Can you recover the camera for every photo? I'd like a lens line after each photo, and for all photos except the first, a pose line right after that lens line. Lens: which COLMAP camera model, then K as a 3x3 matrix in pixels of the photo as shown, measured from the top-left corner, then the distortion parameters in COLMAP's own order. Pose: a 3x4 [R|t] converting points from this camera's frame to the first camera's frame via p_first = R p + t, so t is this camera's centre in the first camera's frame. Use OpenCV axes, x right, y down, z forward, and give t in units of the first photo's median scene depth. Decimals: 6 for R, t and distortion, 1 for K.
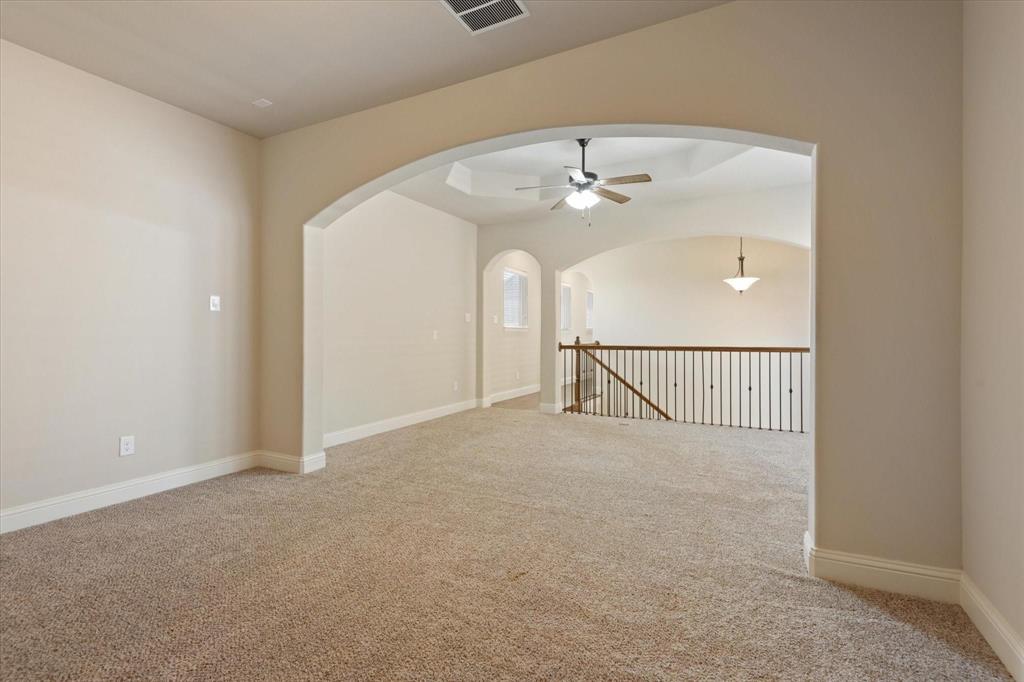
lens RADIAL K [[468.8, 0, 516.3], [0, 468.8, 335.2], [0, 0, 1]] dist [0.002124, -0.000148]
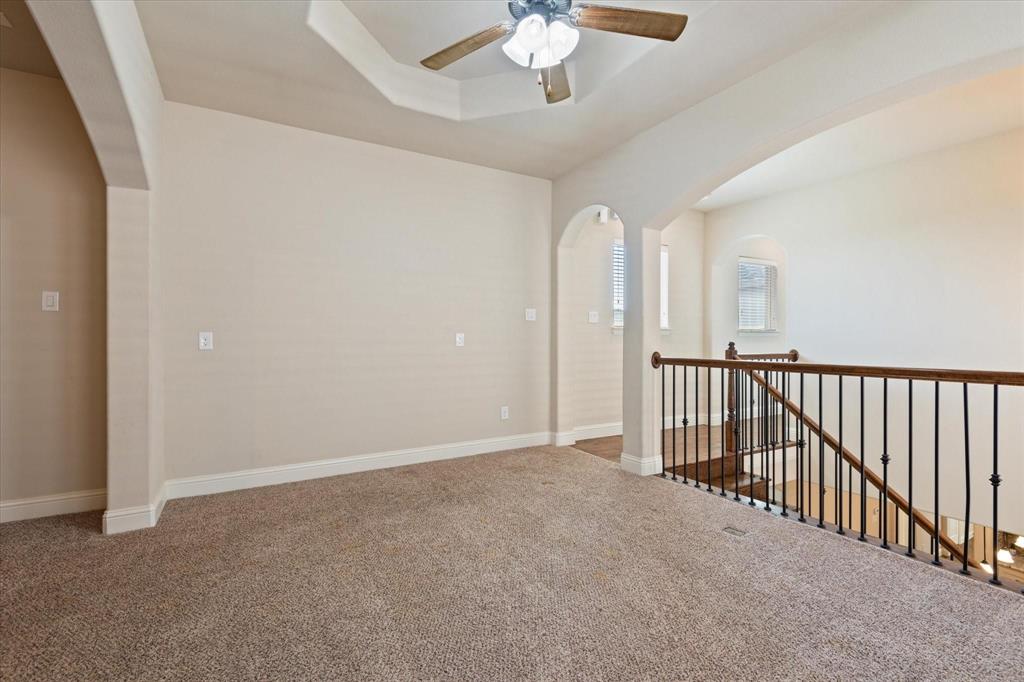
lens RADIAL K [[468.8, 0, 518.3], [0, 468.8, 344.4], [0, 0, 1]] dist [0.002124, -0.000148]
pose [[0.842937, 0.014623, -0.537813, 0.255043], [-0.005383, 0.999810, 0.018748, -0.006925], [0.537985, -0.012909, 0.842855, 0.407460]]
